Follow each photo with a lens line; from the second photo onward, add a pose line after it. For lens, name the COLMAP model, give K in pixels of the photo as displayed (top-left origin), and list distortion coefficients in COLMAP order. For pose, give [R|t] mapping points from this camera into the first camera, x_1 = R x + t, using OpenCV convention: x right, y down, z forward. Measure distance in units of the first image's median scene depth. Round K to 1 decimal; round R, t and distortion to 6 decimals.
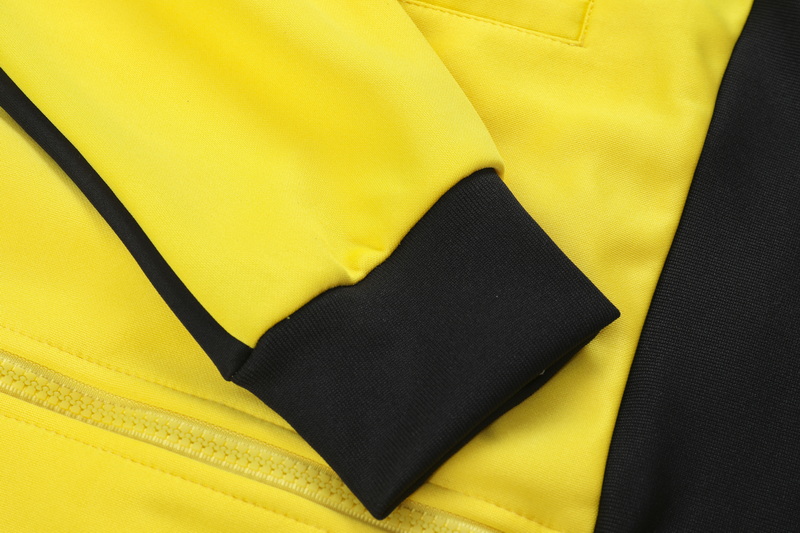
lens RADIAL K [[1568.5, 0, 400.2], [0, 1568.5, 265.5], [0, 0, 1]] dist [0.095324, 0.000000]
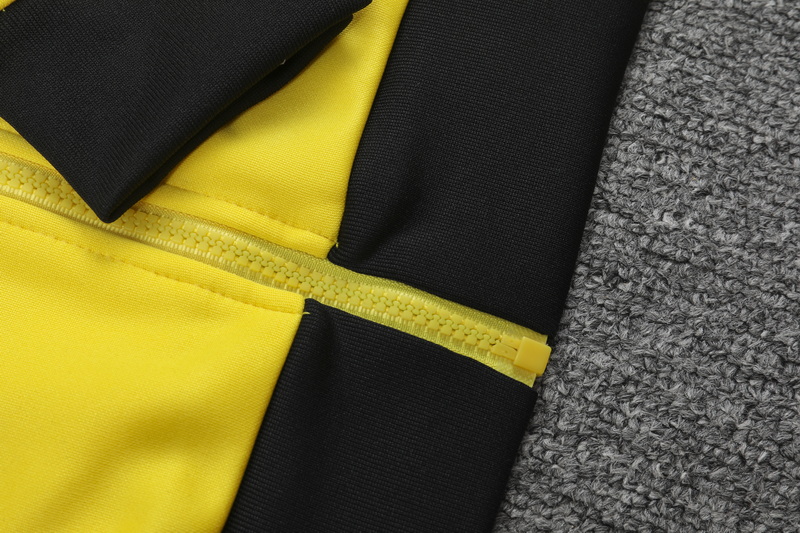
lens RADIAL K [[1568.5, 0, 399.8], [0, 1568.5, 267.4], [0, 0, 1]] dist [0.095324, 0.000000]
pose [[0.999031, -0.034838, 0.026890, 0.130579], [0.030739, 0.989651, 0.140164, 0.060288], [-0.031495, -0.139202, 0.989763, 0.062301]]
